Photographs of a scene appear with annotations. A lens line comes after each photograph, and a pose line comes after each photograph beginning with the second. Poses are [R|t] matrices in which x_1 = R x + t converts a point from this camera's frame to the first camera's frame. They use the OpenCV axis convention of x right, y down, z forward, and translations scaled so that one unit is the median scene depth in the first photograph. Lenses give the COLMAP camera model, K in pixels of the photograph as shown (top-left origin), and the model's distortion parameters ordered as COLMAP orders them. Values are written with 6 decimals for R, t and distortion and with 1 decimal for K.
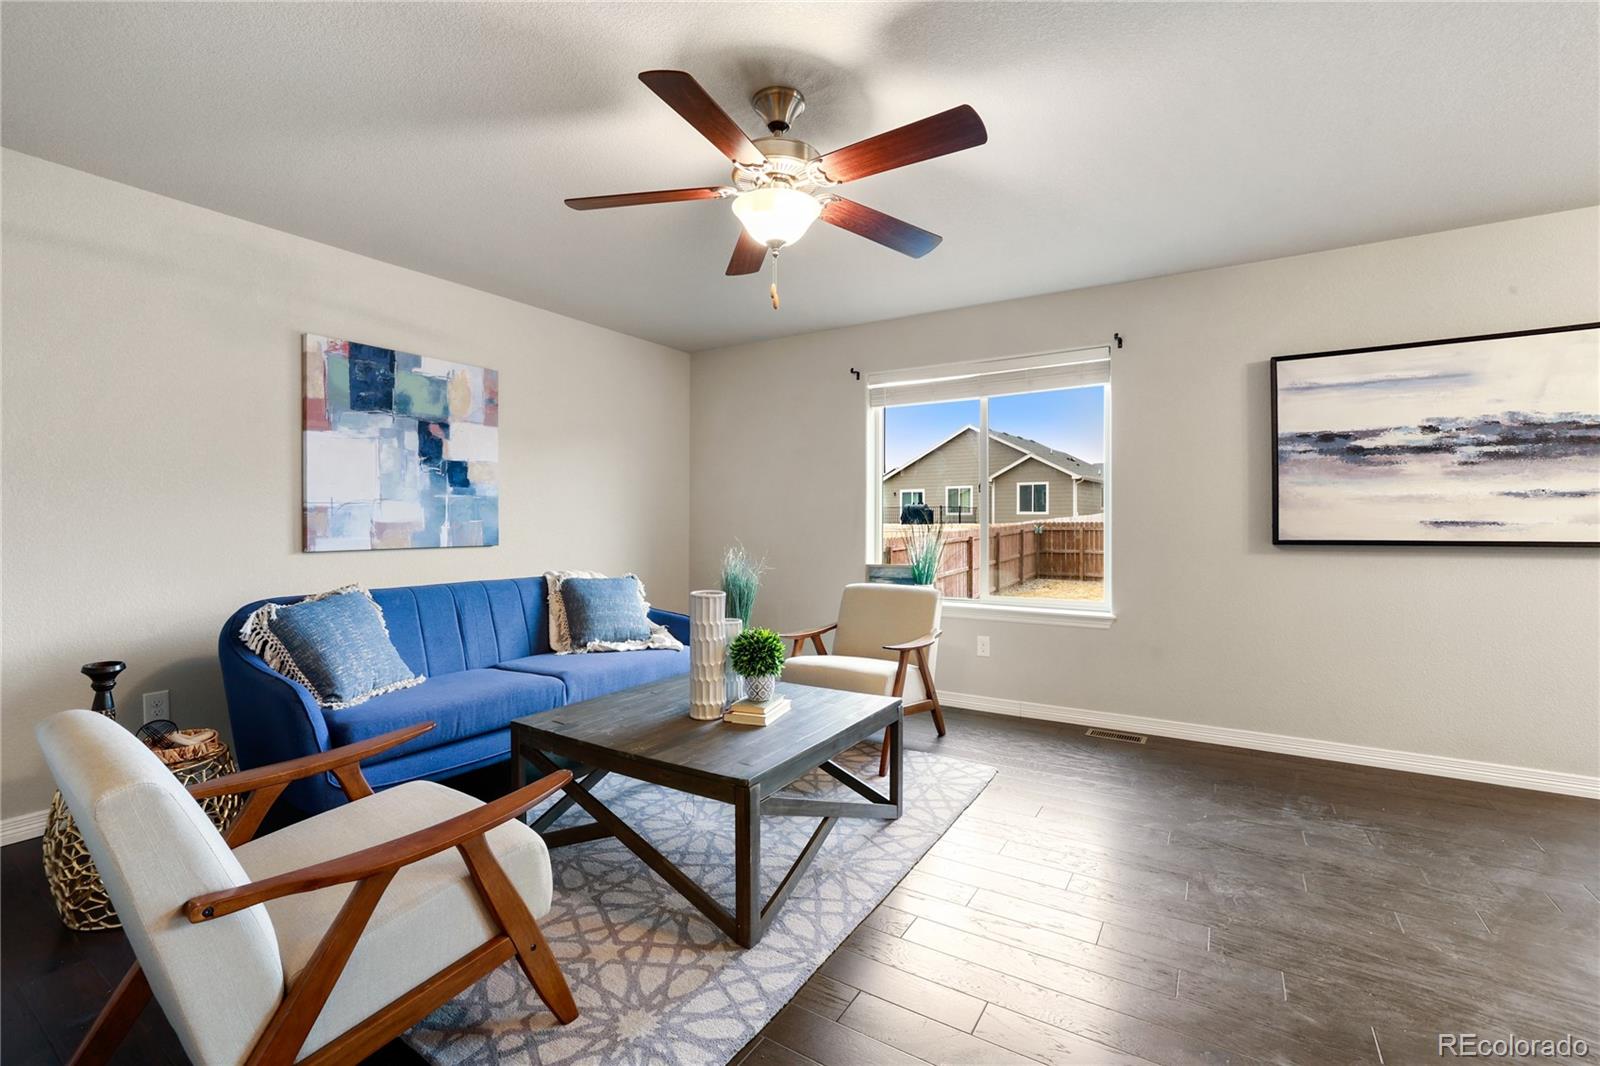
lens RADIAL K [[696.3, 0, 793.1], [0, 696.3, 521.2], [0, 0, 1]] dist [-0.048890, 0.018123]
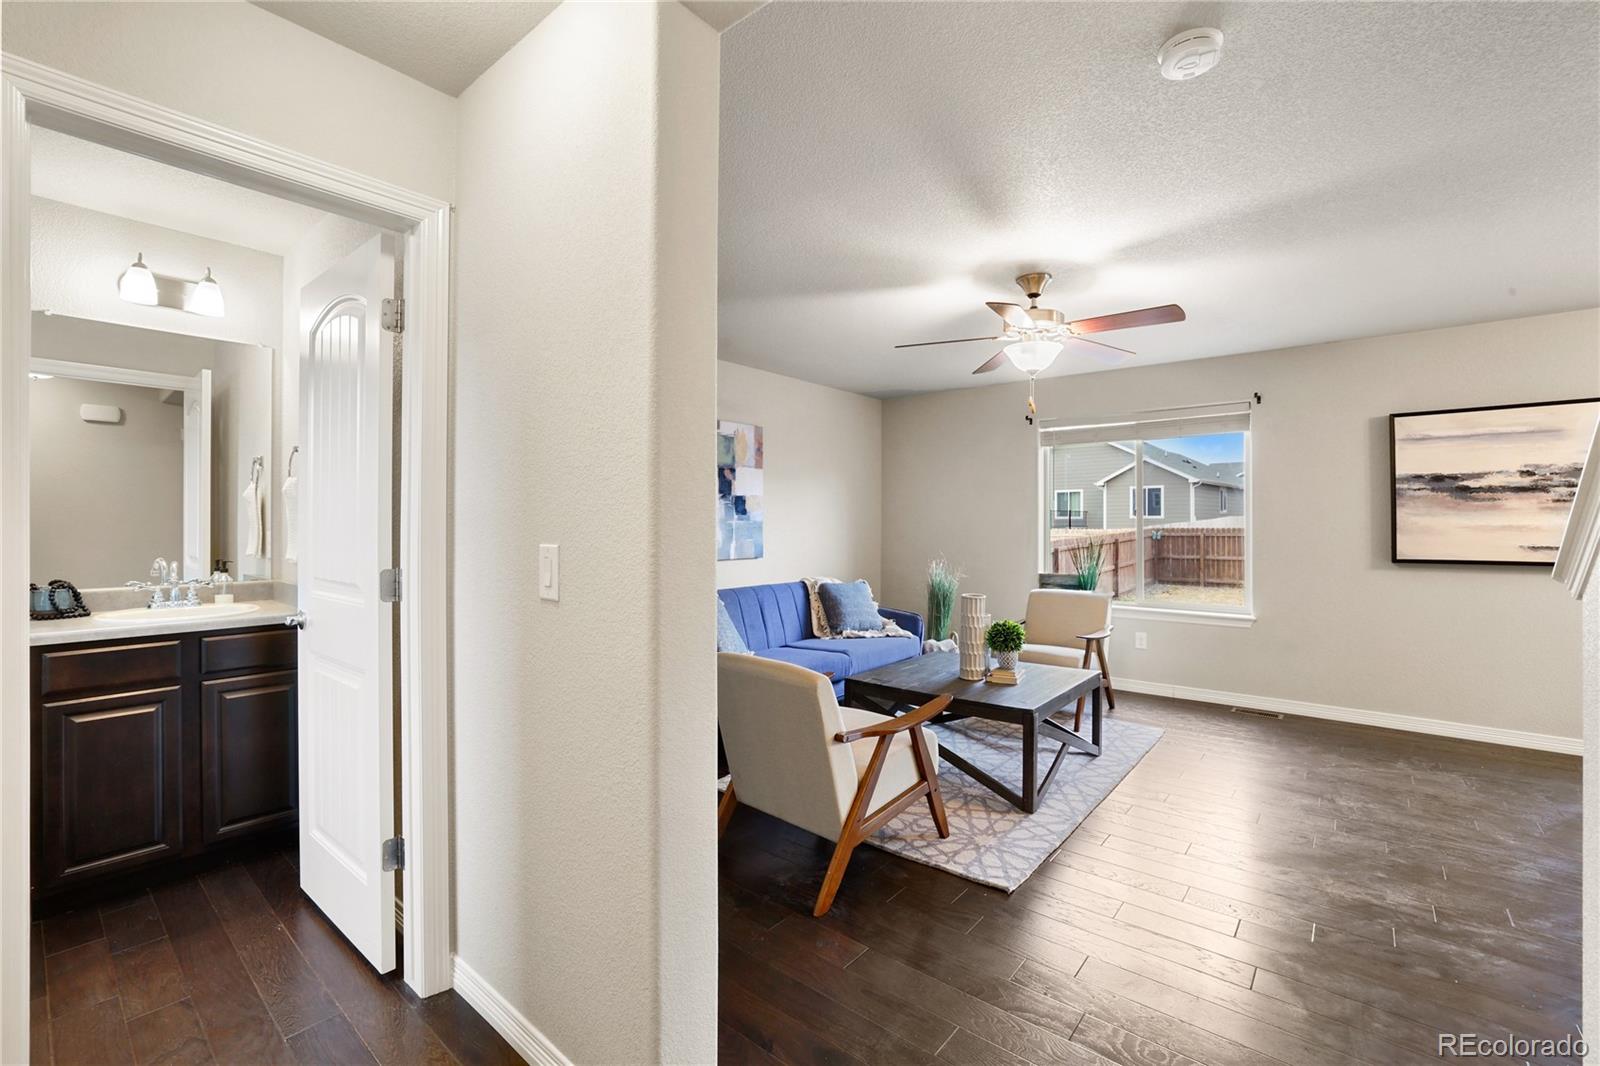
lens RADIAL K [[696.8, 0, 793.2], [0, 696.8, 516.5], [0, 0, 1]] dist [-0.045449, 0.016379]
pose [[0.991102, -0.000362, -0.133102, -0.224900], [-0.000790, 0.999963, -0.008607, -0.039082], [0.133100, 0.008636, 0.991065, -0.390044]]
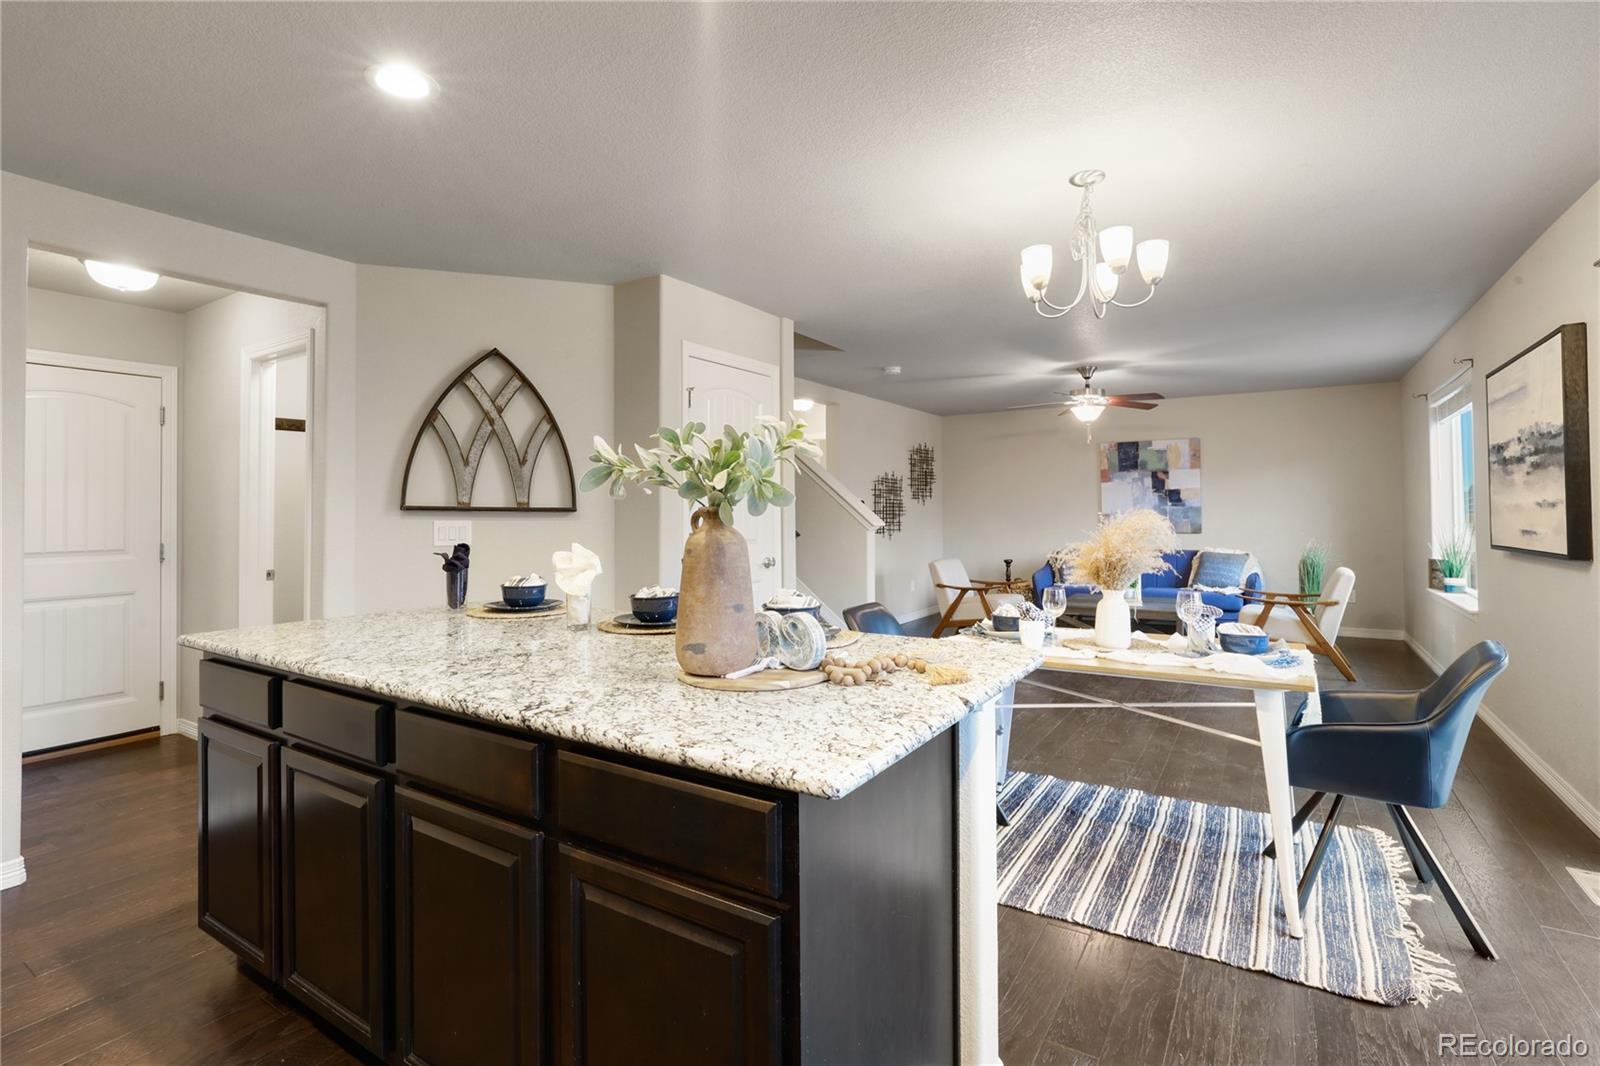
lens RADIAL K [[771.6, 0, 797.9], [0, 771.6, 513.6], [0, 0, 1]] dist [-0.025016, 0.000805]
pose [[0.007317, -0.000341, -0.999973, 1.910250], [0.007676, 0.999970, -0.000285, -0.028660], [0.999944, -0.007674, 0.007319, -0.104021]]
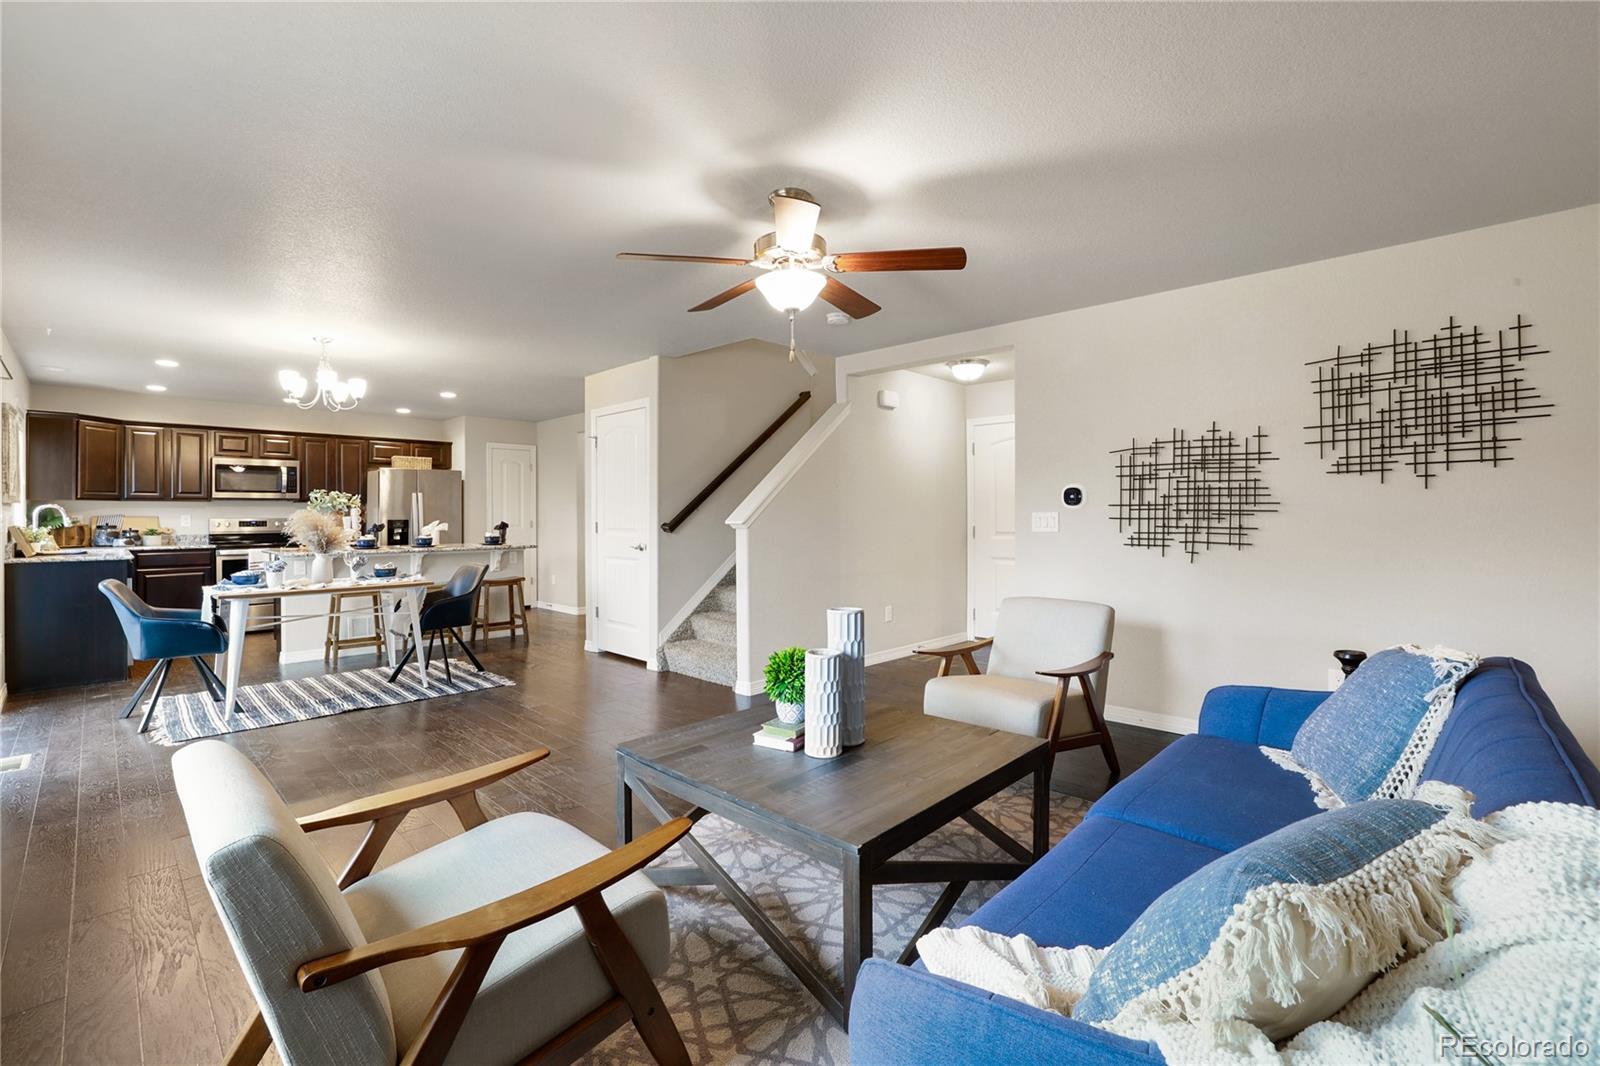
lens RADIAL K [[696.8, 0, 793.2], [0, 696.8, 516.5], [0, 0, 1]] dist [-0.045449, 0.016379]
pose [[-0.979981, 0.000291, 0.199089, -0.174885], [0.000573, 0.999999, 0.001355, -0.017819], [-0.199089, 0.001441, -0.979980, 1.424248]]
